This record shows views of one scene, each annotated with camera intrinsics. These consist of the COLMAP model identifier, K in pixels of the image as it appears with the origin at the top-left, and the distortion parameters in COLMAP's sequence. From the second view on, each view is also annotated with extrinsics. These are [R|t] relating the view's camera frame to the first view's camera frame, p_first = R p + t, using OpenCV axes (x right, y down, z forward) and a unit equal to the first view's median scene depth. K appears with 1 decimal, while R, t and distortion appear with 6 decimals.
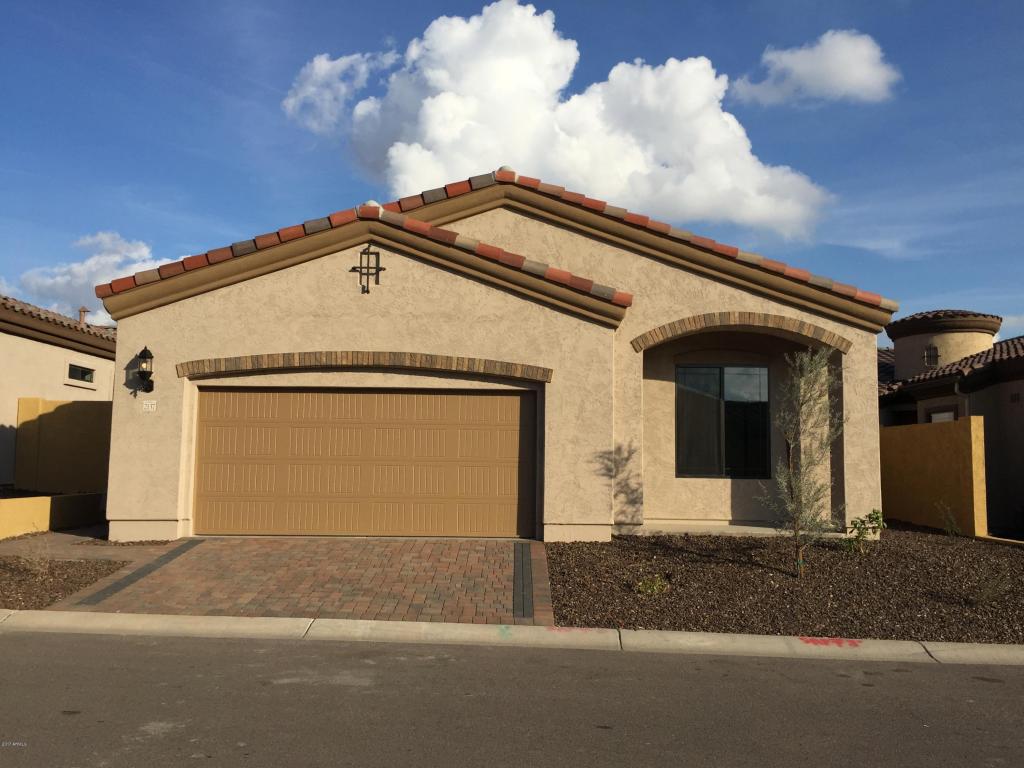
lens RADIAL K [[877.4, 0, 516.1], [0, 877.4, 386.5], [0, 0, 1]] dist [0.066696, -0.002061]
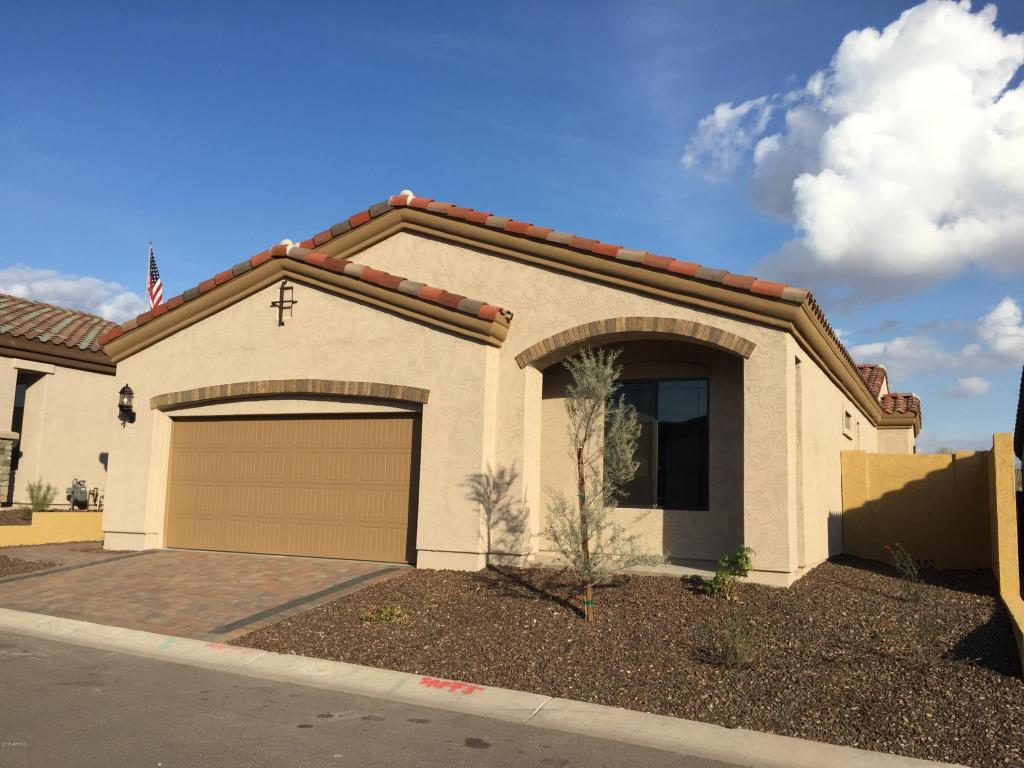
lens RADIAL K [[877.4, 0, 514.6], [0, 877.4, 388.7], [0, 0, 1]] dist [0.066696, -0.002061]
pose [[0.895820, -0.039730, -0.442638, 0.549226], [0.018001, 0.998422, -0.053185, 0.032059], [0.444052, 0.039676, 0.895122, 0.168561]]
